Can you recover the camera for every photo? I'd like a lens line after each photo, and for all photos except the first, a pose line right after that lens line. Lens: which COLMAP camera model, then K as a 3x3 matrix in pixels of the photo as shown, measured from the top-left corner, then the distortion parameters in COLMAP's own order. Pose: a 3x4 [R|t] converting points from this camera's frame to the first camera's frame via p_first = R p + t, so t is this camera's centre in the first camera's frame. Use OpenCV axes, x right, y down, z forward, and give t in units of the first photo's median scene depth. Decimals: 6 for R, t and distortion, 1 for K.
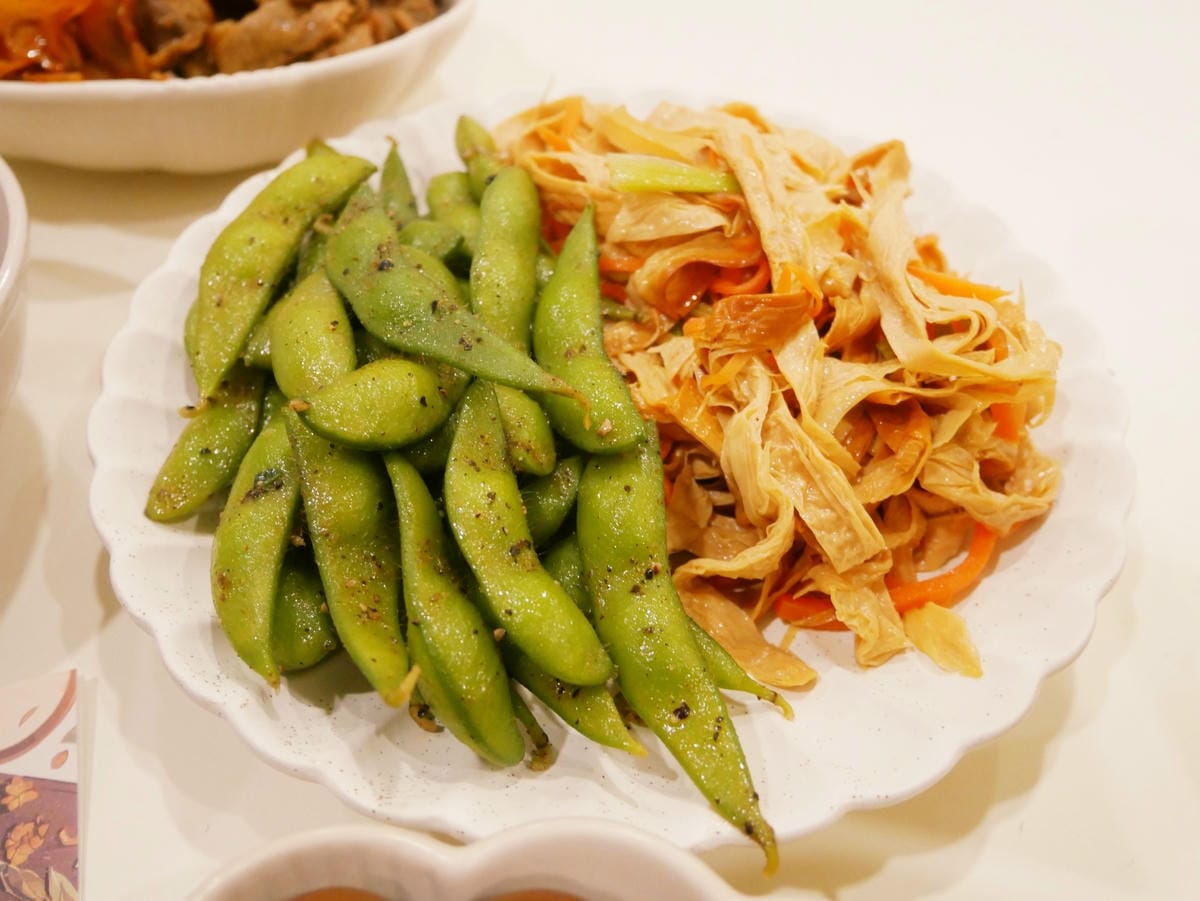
lens RADIAL K [[958.2, 0, 600.0], [0, 958.2, 450.5], [0, 0, 1]] dist [-0.006431, -0.001707]
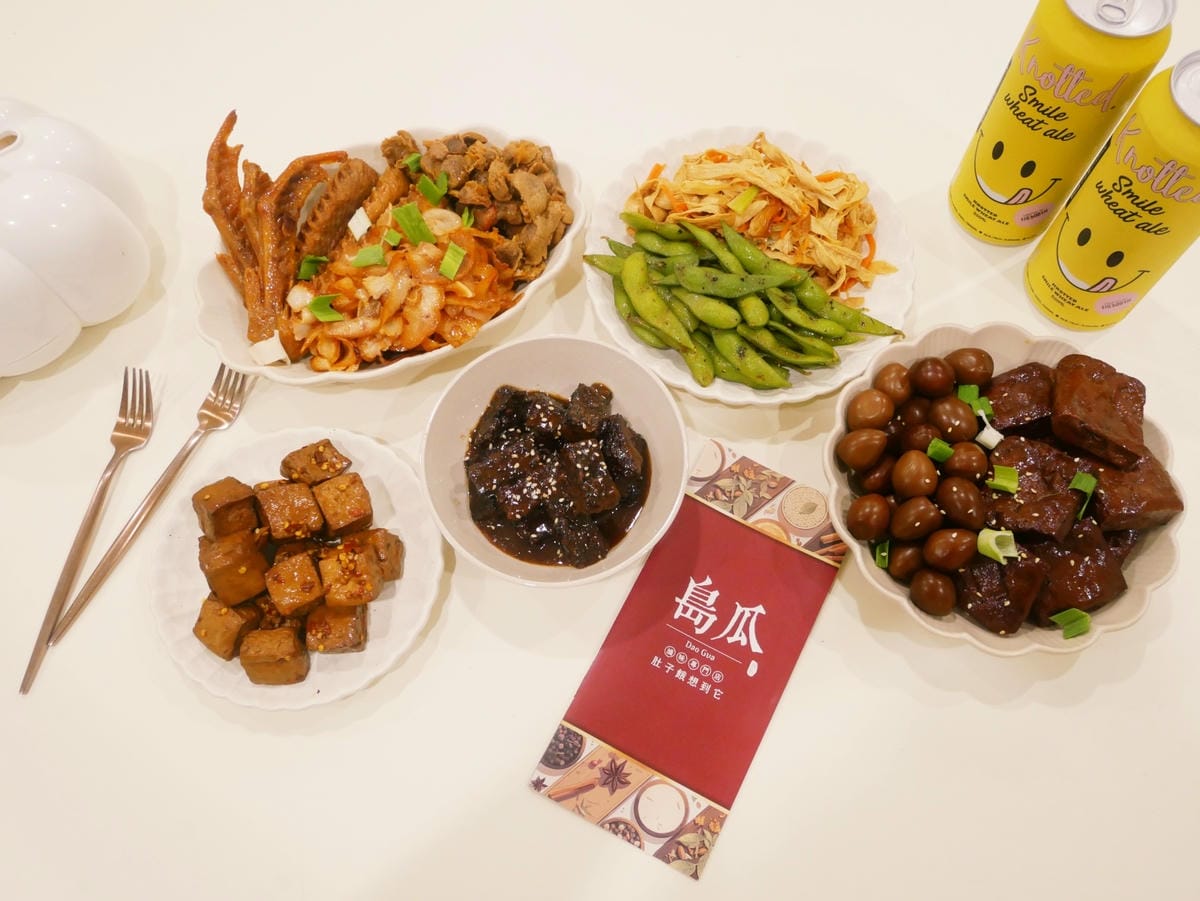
lens RADIAL K [[999.6, 0, 600.0], [0, 999.6, 450.5], [0, 0, 1]] dist [-0.019008, -0.003323]
pose [[0.709233, -0.658140, 0.252665, -1.760262], [0.556458, 0.742678, 0.372538, -1.256008], [-0.432831, -0.123618, 0.892959, -1.926058]]
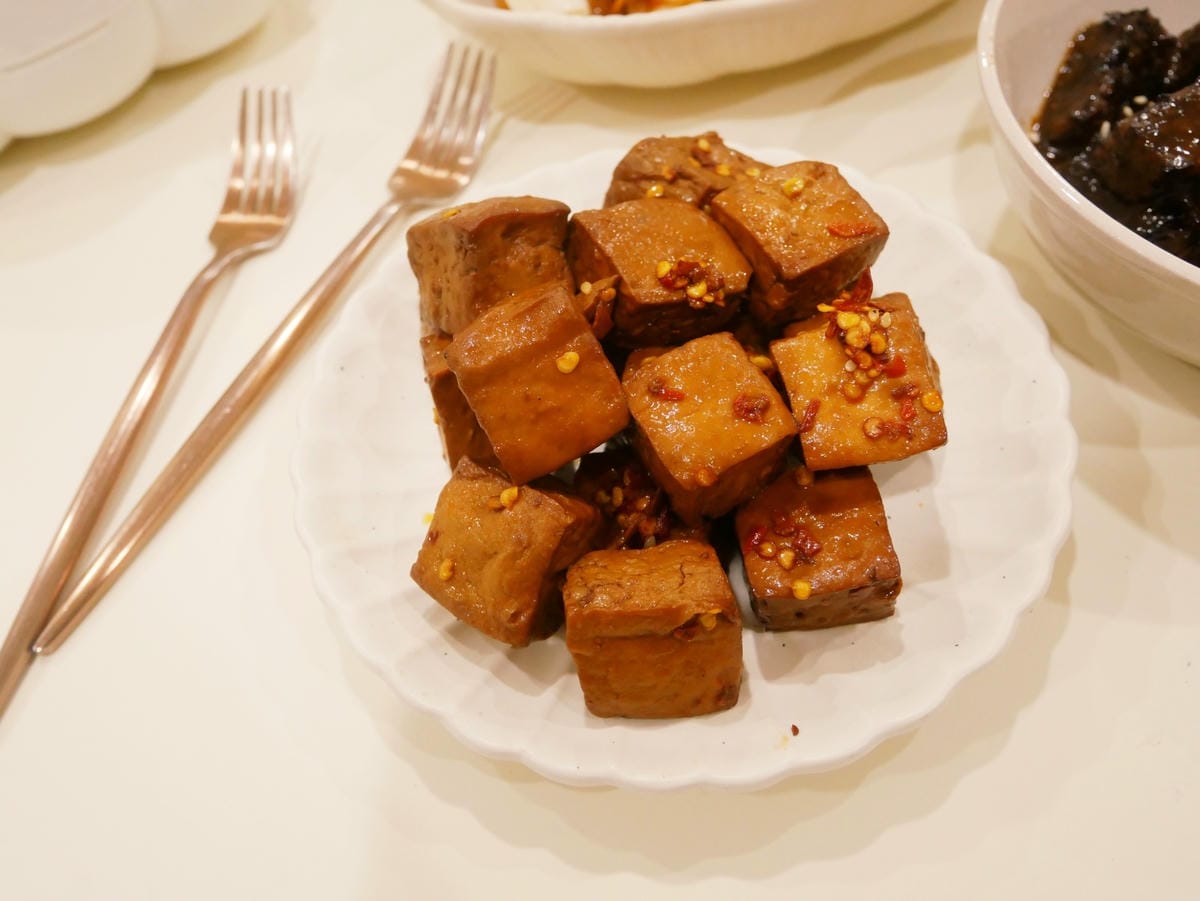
lens RADIAL K [[999.6, 0, 600.0], [0, 999.6, 450.5], [0, 0, 1]] dist [-0.019008, -0.003323]
pose [[0.702832, -0.637268, 0.316097, -2.327083], [0.615811, 0.767503, 0.178088, -0.603467], [-0.356095, 0.069490, 0.931862, 0.080652]]
